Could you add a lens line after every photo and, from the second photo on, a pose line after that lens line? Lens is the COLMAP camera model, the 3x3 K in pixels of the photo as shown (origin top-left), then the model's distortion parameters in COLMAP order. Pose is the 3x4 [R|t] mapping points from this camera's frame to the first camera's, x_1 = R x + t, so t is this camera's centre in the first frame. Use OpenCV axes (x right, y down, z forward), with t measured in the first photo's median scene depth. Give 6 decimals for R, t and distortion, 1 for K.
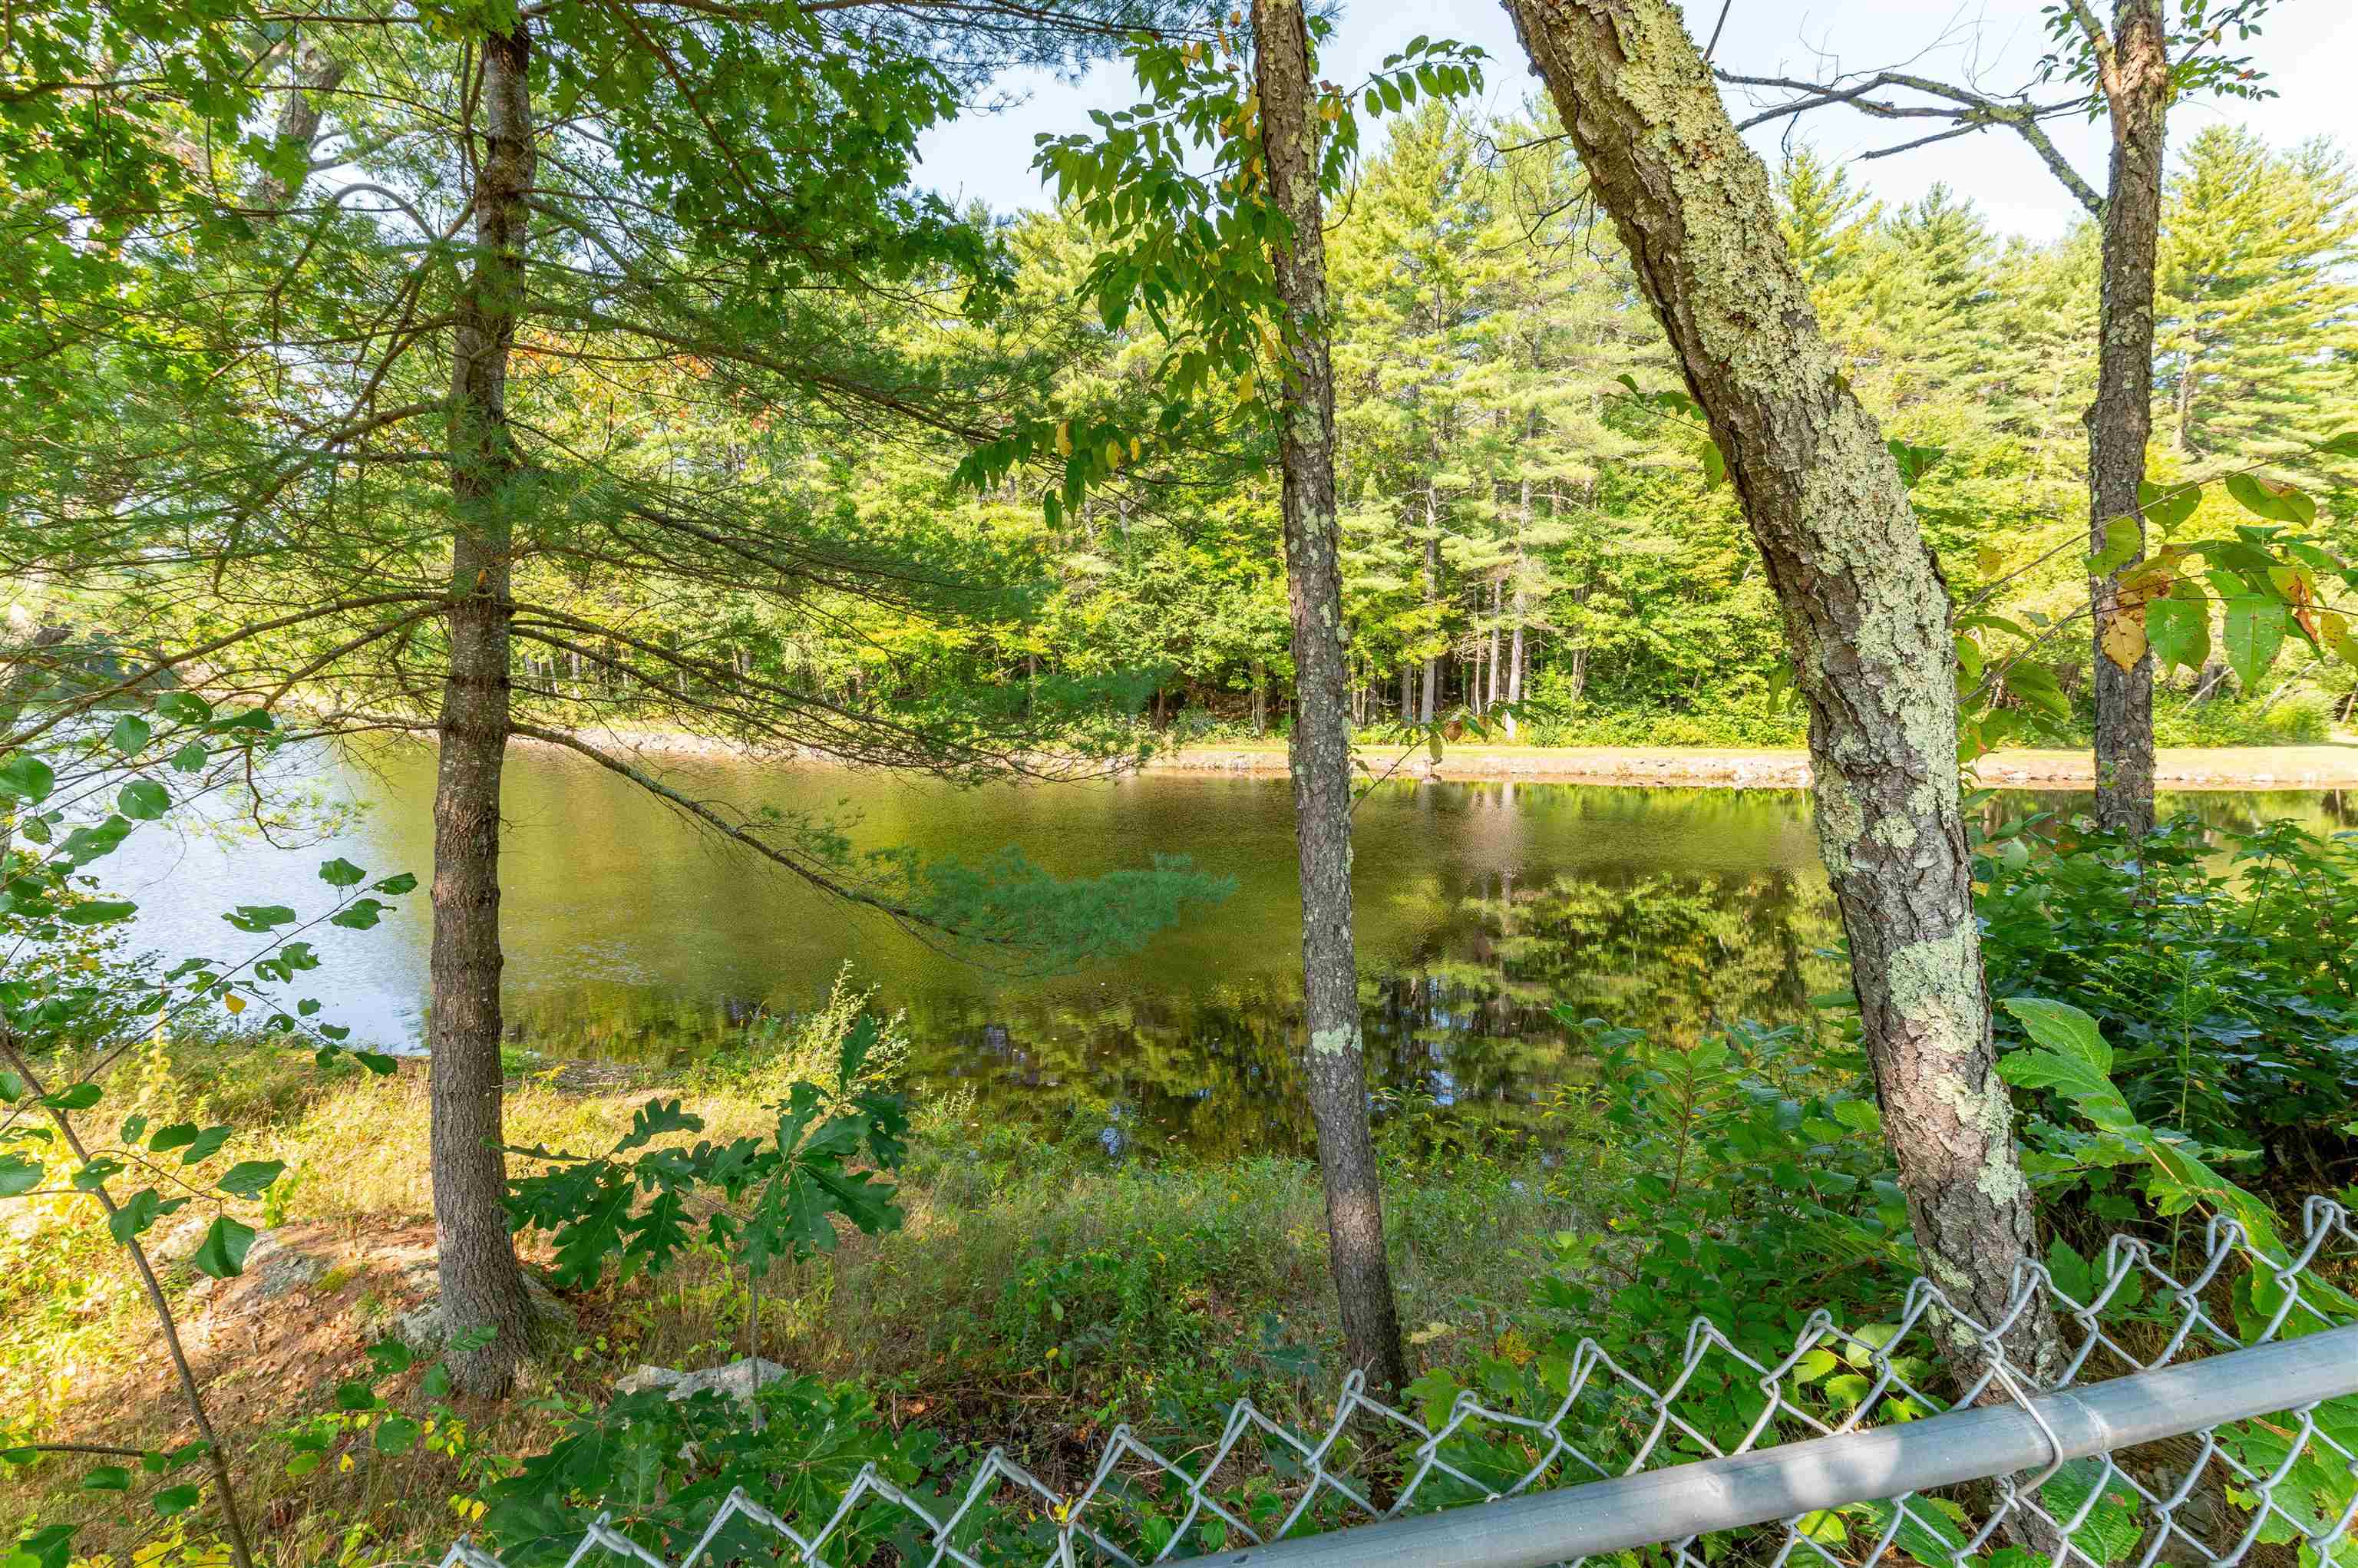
lens RADIAL K [[1048.2, 0, 1179.0], [0, 1048.2, 784.0], [0, 0, 1]] dist [0.000099, 0.000193]
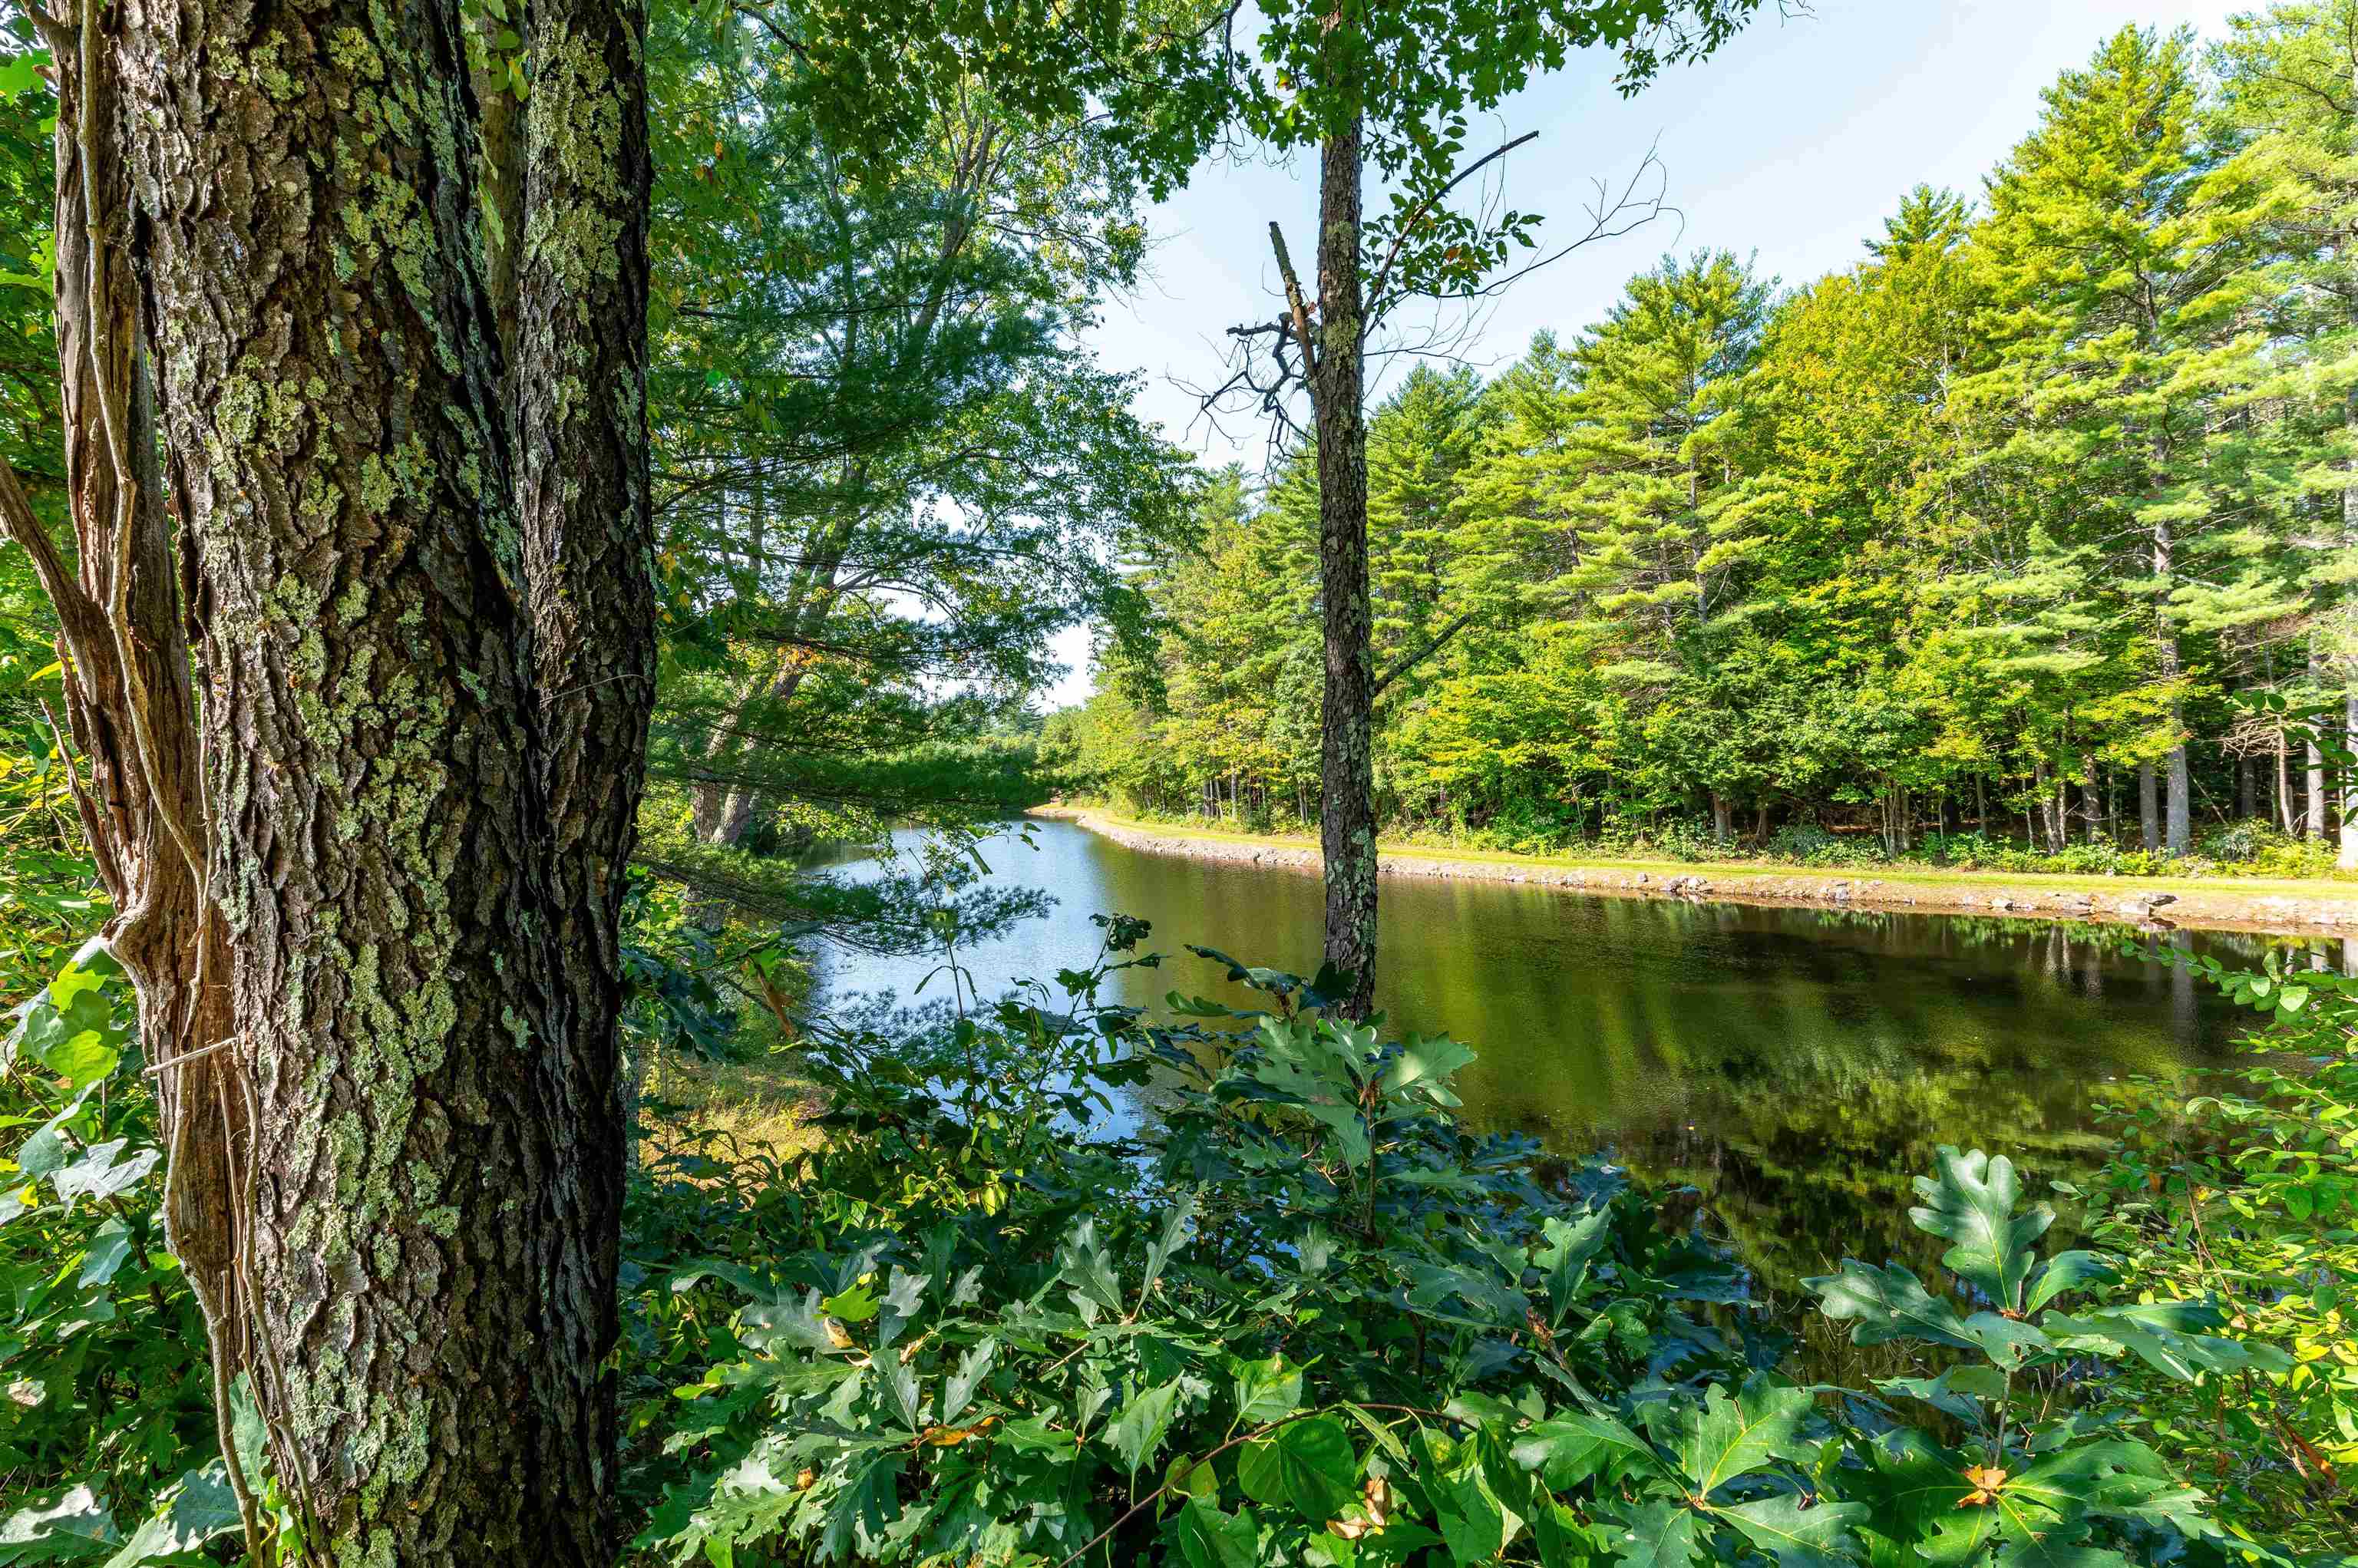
lens RADIAL K [[1048.2, 0, 1179.0], [0, 1048.2, 784.0], [0, 0, 1]] dist [0.000099, 0.000193]
pose [[0.779507, -0.026766, -0.625821, 0.167414], [-0.036789, 0.995406, -0.088398, -0.012301], [0.625312, 0.091930, 0.774941, 0.023509]]
